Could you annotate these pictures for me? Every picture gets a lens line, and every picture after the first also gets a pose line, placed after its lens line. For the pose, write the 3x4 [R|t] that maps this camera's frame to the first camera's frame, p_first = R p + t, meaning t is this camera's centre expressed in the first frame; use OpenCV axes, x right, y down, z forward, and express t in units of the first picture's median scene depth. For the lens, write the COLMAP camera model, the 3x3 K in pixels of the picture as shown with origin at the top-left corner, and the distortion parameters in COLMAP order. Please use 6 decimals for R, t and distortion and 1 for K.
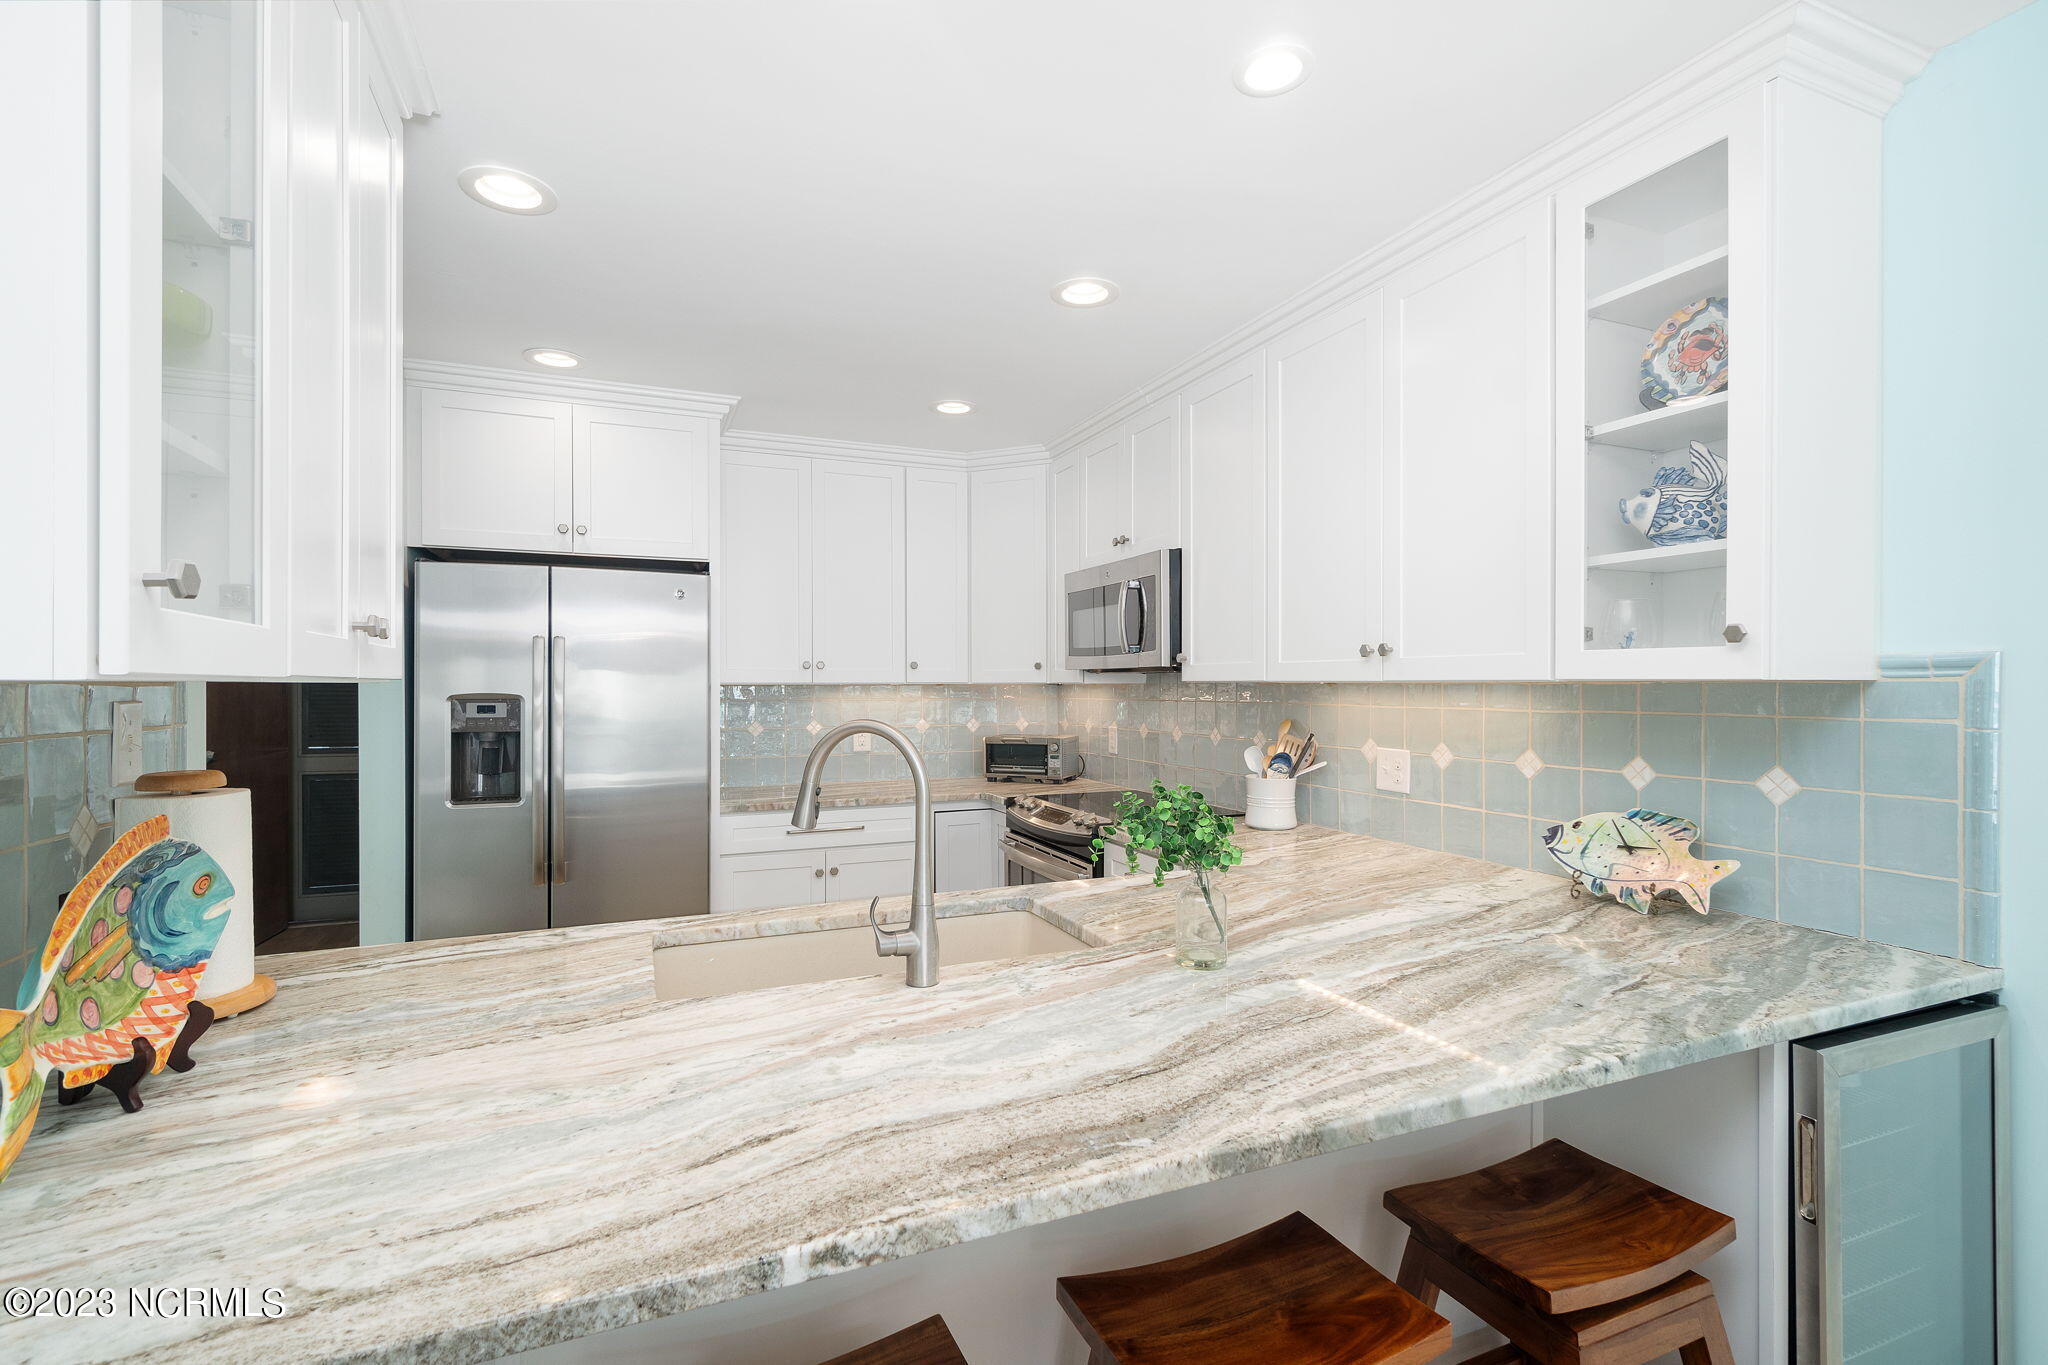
lens RADIAL K [[925.8, 0, 1019.1], [0, 925.8, 689.4], [0, 0, 1]] dist [-0.001062, -0.000614]
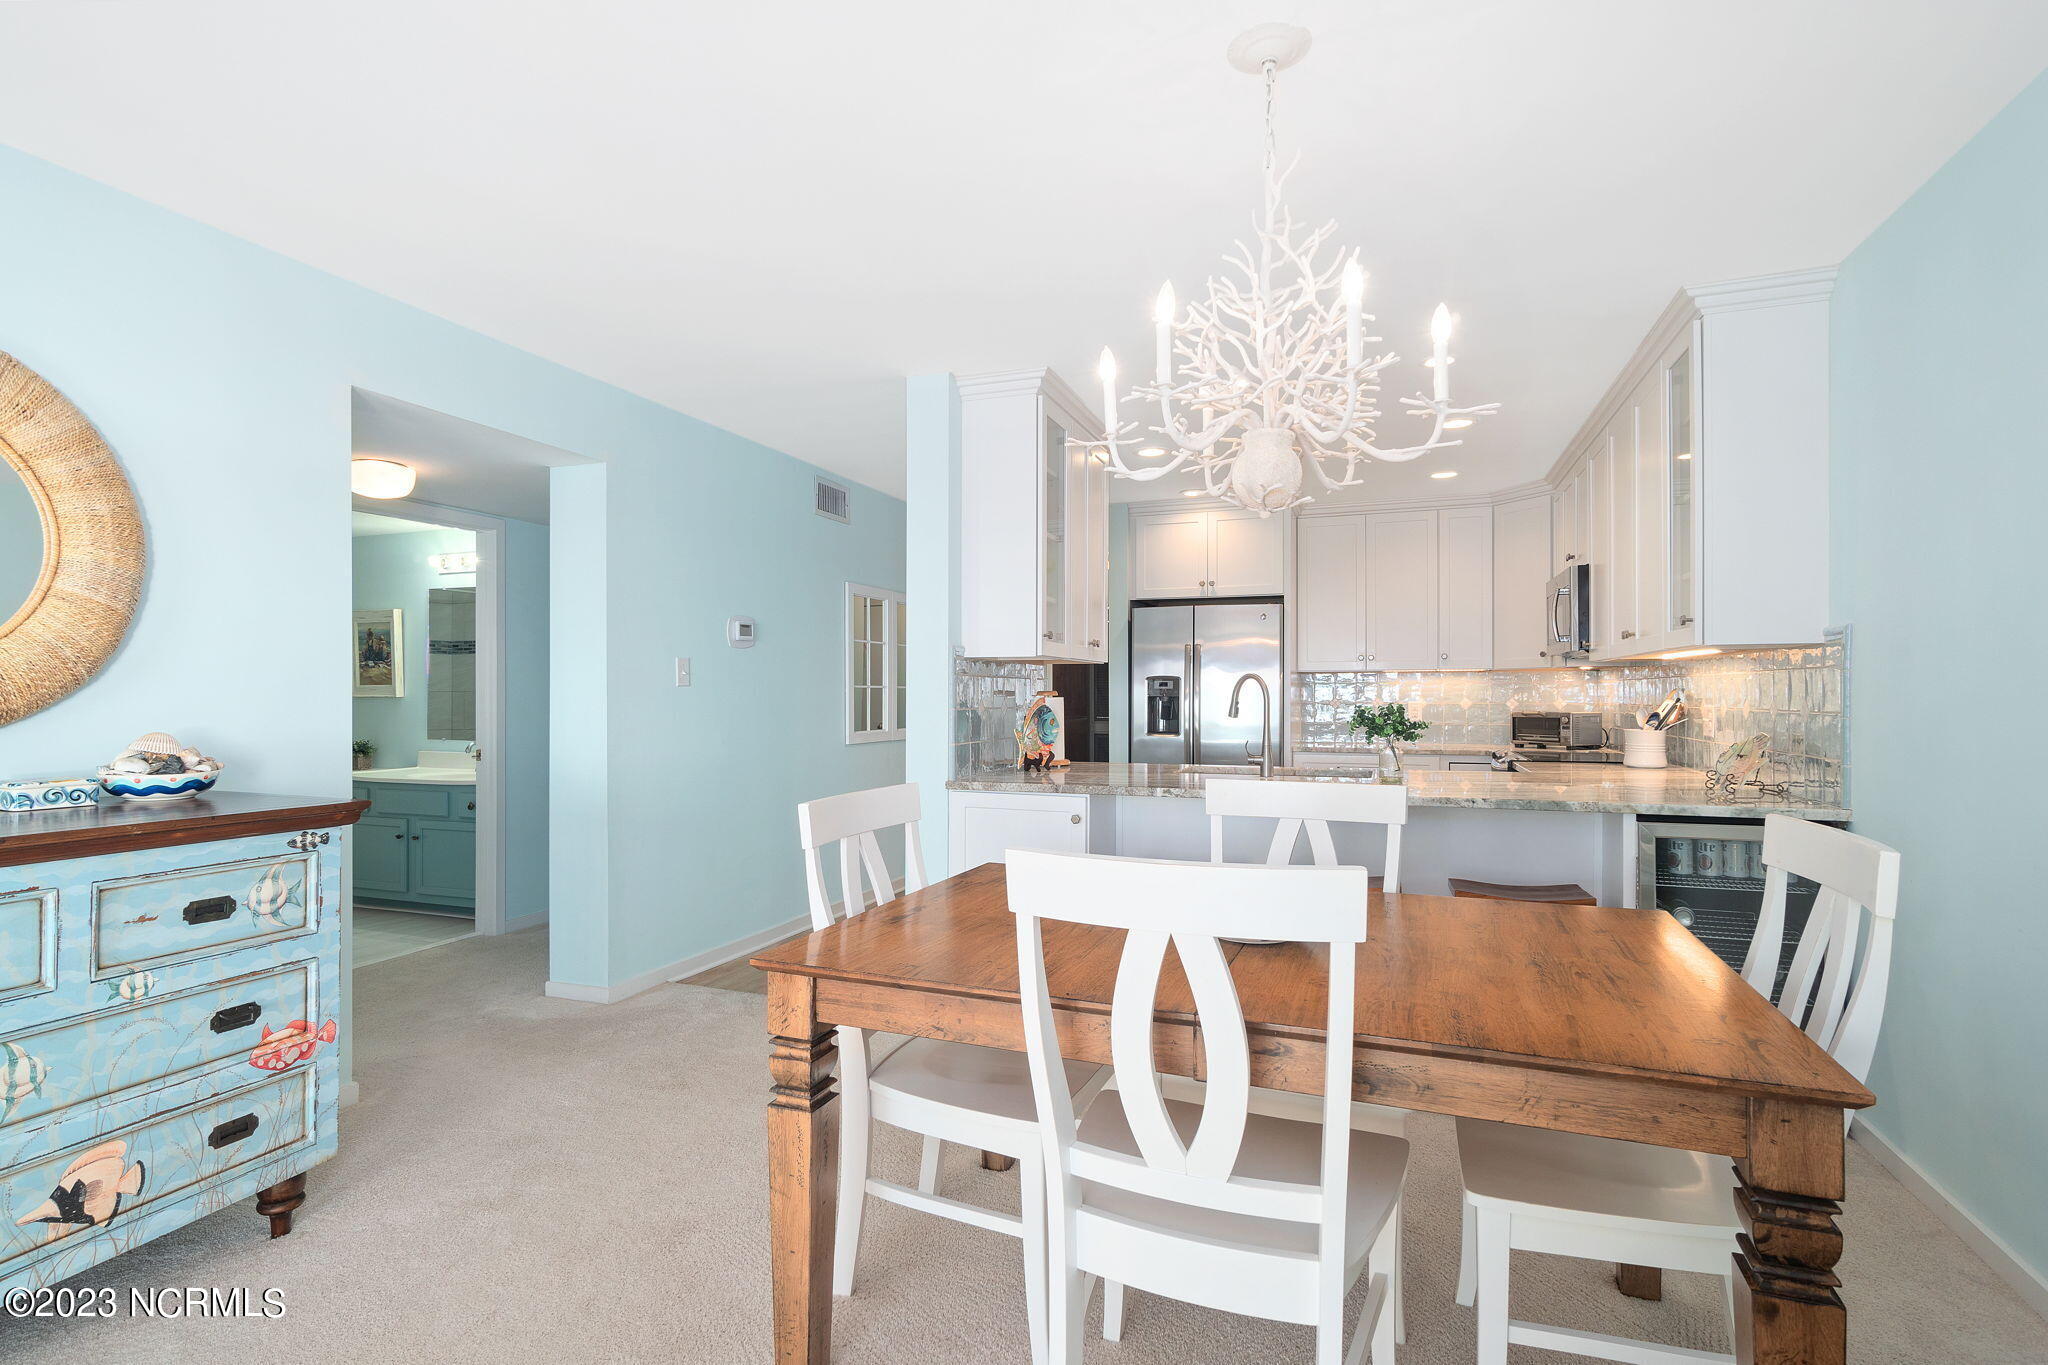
lens RADIAL K [[925.8, 0, 1020.6], [0, 925.8, 687.3], [0, 0, 1]] dist [-0.001062, -0.000614]
pose [[0.731279, -0.003101, -0.682072, 0.498154], [-0.001446, 0.999980, -0.006096, 0.039588], [0.682077, 0.005444, 0.731260, -0.577831]]
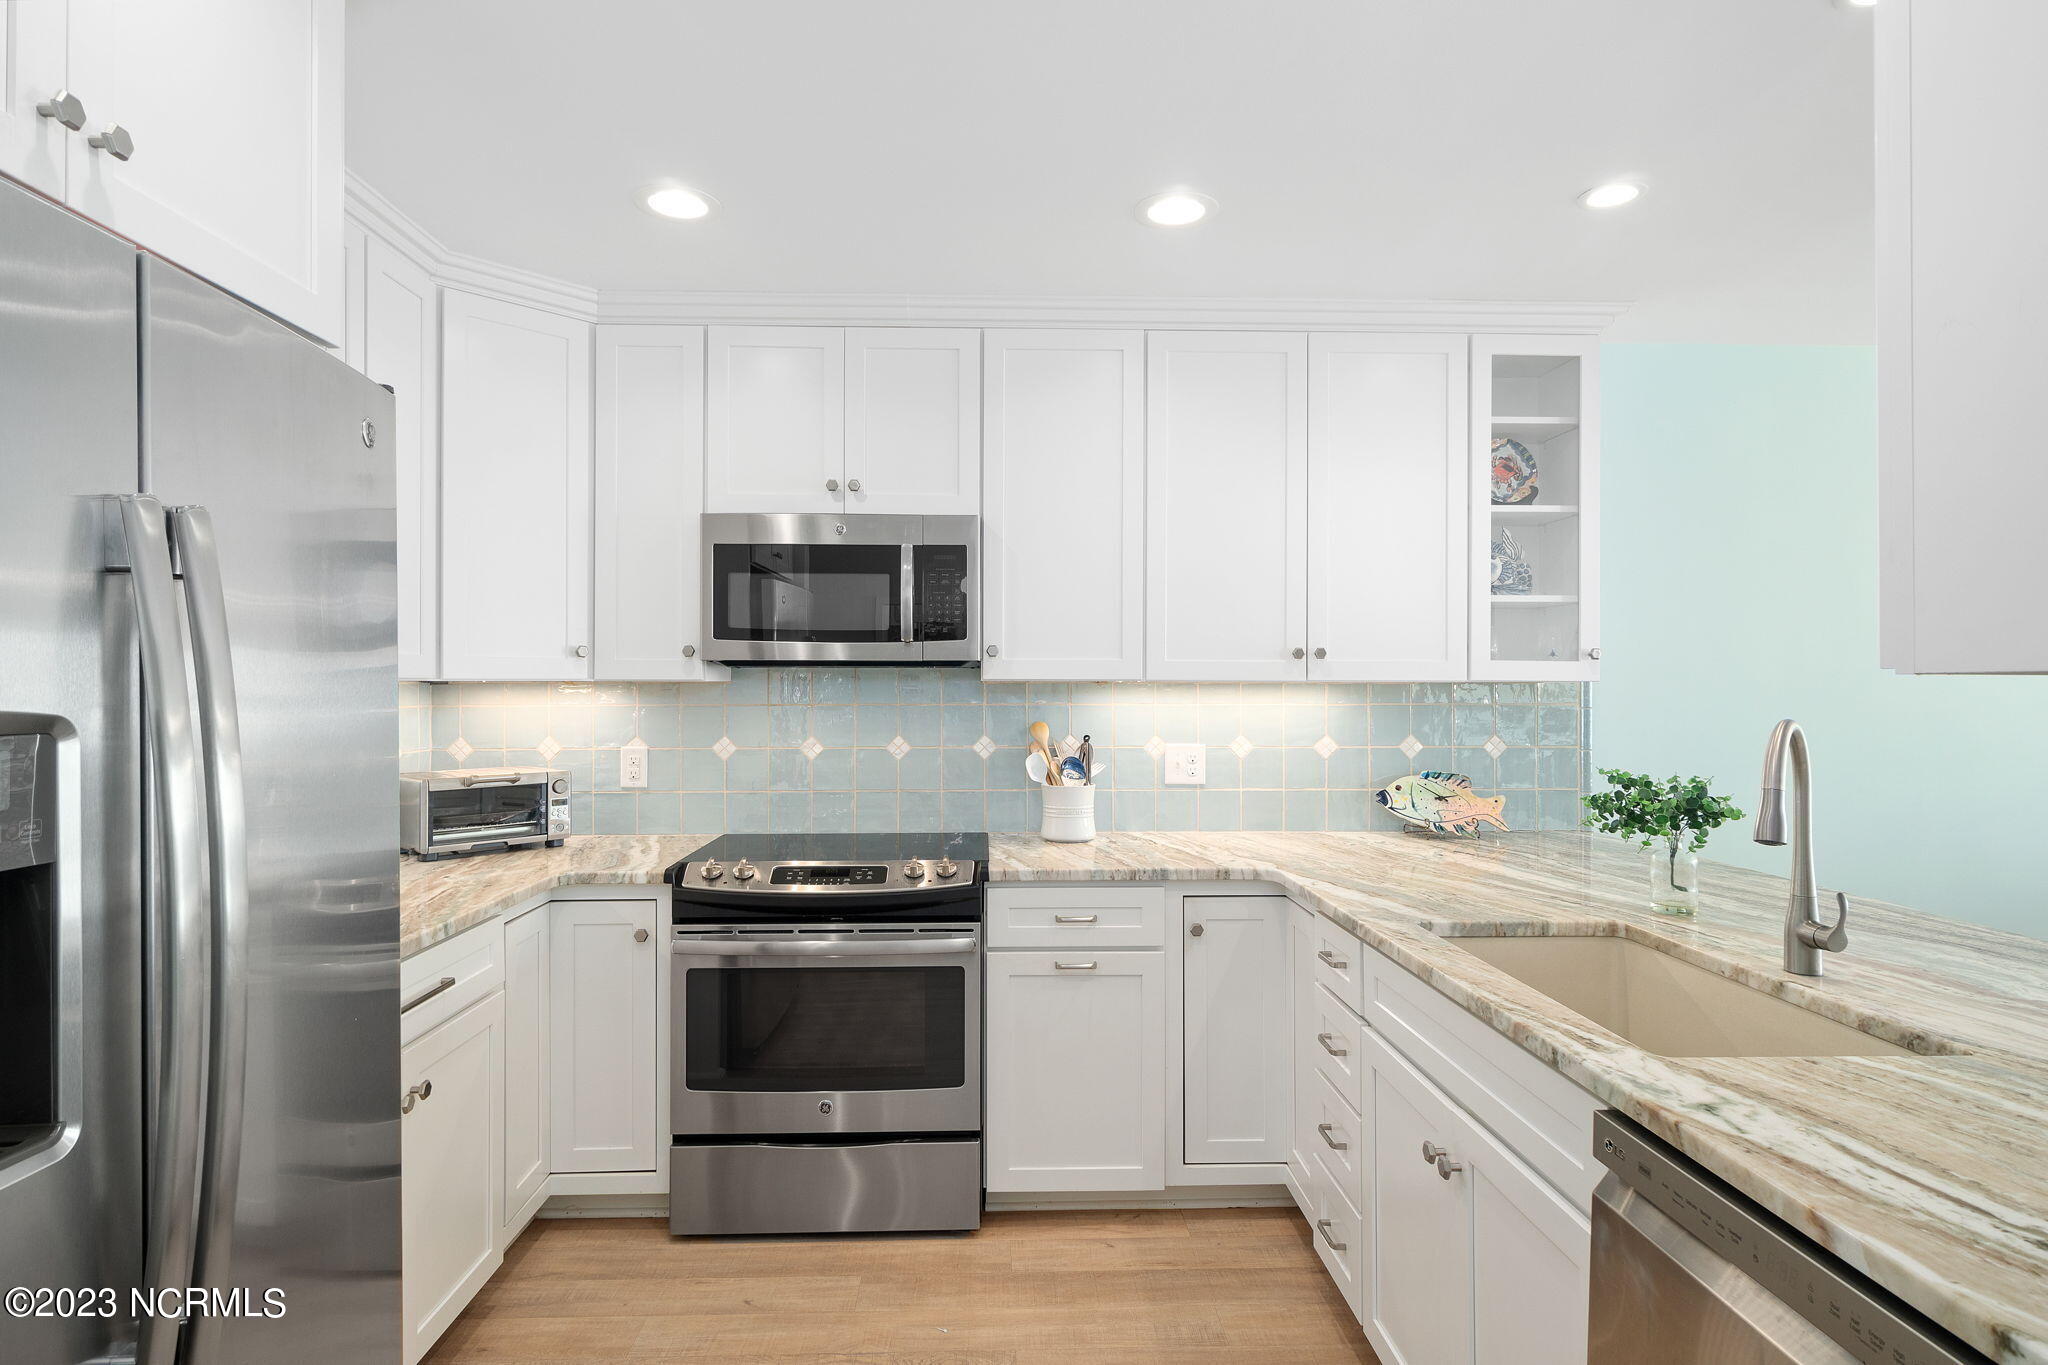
lens RADIAL K [[925.8, 0, 1019.5], [0, 925.8, 673.4], [0, 0, 1]] dist [-0.001062, -0.000614]
pose [[0.356792, 0.012753, 0.934097, -0.602213], [0.003614, 0.999880, -0.015031, -0.002291], [-0.934177, 0.008739, 0.356703, 0.712841]]
